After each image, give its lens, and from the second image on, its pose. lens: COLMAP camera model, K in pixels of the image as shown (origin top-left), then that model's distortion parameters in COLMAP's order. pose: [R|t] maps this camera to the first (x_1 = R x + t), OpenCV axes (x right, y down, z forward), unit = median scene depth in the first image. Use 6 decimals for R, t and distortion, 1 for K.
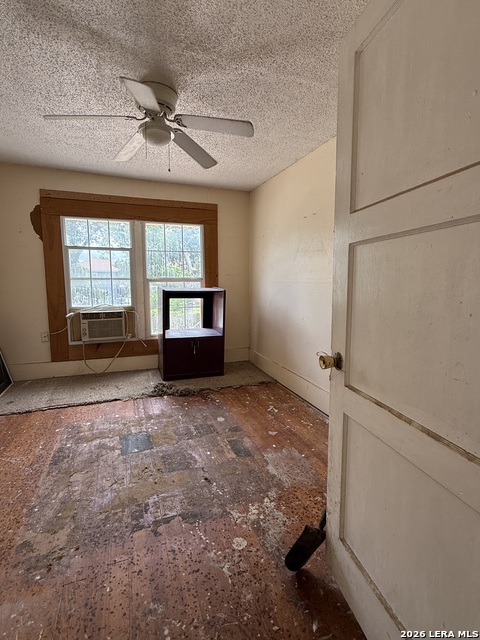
lens RADIAL K [[314.6, 0, 240.0], [0, 314.6, 318.9], [0, 0, 1]] dist [-0.003243, 0.001364]
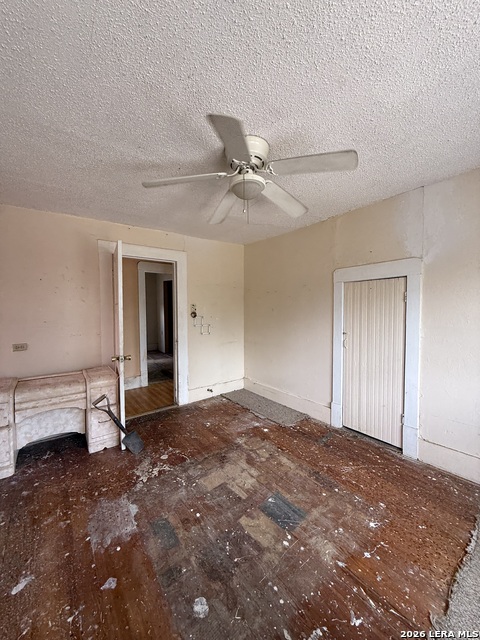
lens RADIAL K [[255.5, 0, 240.2], [0, 255.5, 319.9], [0, 0, 1]] dist [-0.001904, 0.000165]
pose [[-0.959723, 0.019374, -0.280278, -0.018737], [-0.027010, 0.986635, 0.160689, -0.303525], [0.279645, 0.161787, -0.946374, 1.769738]]
